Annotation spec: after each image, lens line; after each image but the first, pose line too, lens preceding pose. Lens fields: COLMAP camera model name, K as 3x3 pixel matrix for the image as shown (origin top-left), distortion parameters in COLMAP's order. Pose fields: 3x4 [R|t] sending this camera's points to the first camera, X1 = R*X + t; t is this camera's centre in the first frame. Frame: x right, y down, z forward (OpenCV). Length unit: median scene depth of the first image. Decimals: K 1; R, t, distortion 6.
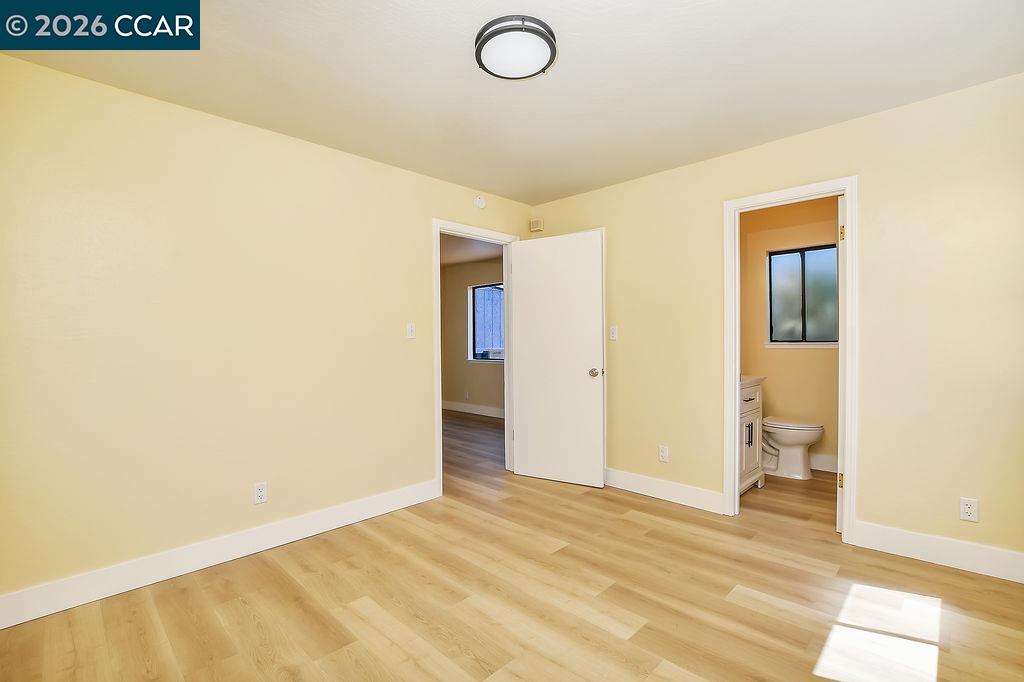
lens RADIAL K [[465.7, 0, 503.9], [0, 465.7, 345.4], [0, 0, 1]] dist [-0.035103, 0.005850]
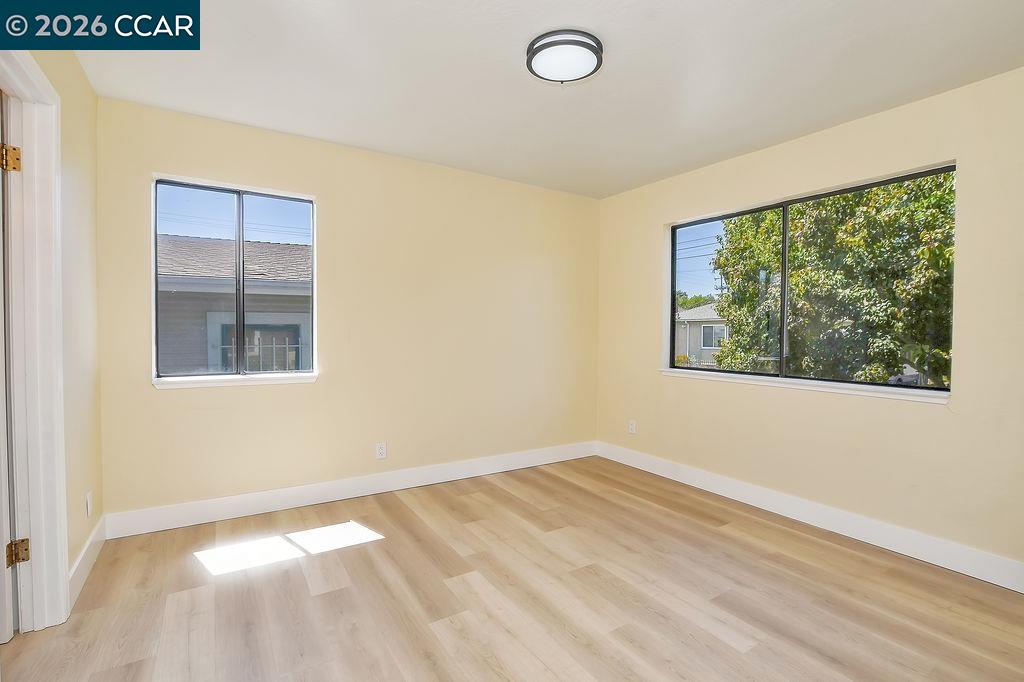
lens RADIAL K [[465.7, 0, 503.9], [0, 465.7, 345.4], [0, 0, 1]] dist [-0.035103, 0.005850]
pose [[-0.973988, -0.003936, 0.226564, -0.076221], [0.005063, 0.999221, 0.039127, -0.015937], [-0.226542, 0.039257, -0.973210, 1.888574]]
